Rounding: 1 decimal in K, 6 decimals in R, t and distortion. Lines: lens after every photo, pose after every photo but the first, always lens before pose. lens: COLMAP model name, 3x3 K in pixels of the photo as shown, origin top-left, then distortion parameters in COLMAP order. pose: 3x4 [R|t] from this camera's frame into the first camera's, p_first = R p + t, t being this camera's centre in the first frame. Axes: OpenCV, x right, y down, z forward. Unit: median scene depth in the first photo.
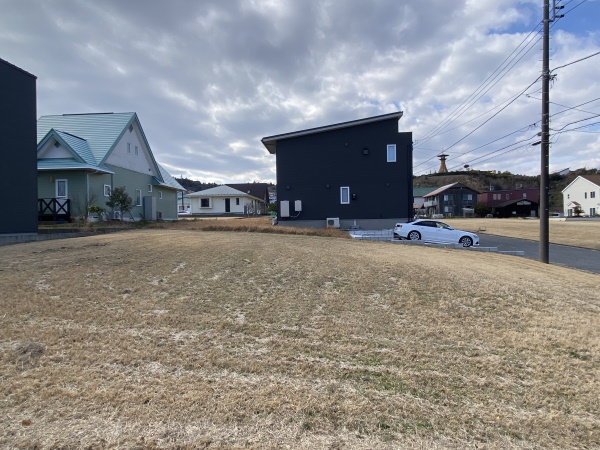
lens RADIAL K [[396.9, 0, 275.8], [0, 396.9, 249.5], [0, 0, 1]] dist [0.058838, -0.057376]
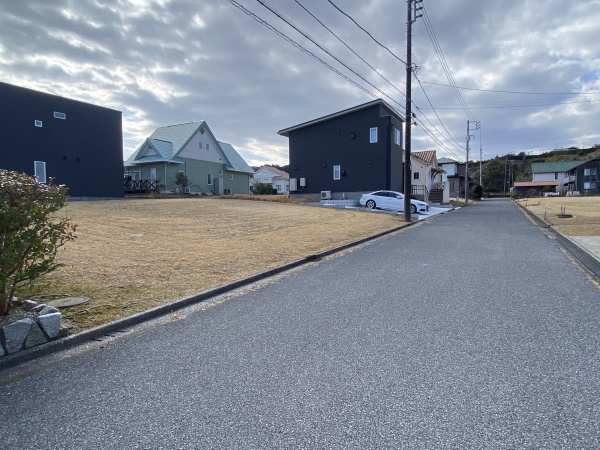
lens RADIAL K [[396.9, 0, 275.8], [0, 396.9, 249.5], [0, 0, 1]] dist [0.058838, -0.057376]
pose [[0.880970, 0.056766, -0.469754, 0.533560], [-0.039174, 0.998119, 0.047148, 0.046262], [0.471547, -0.023133, 0.881537, -0.167634]]
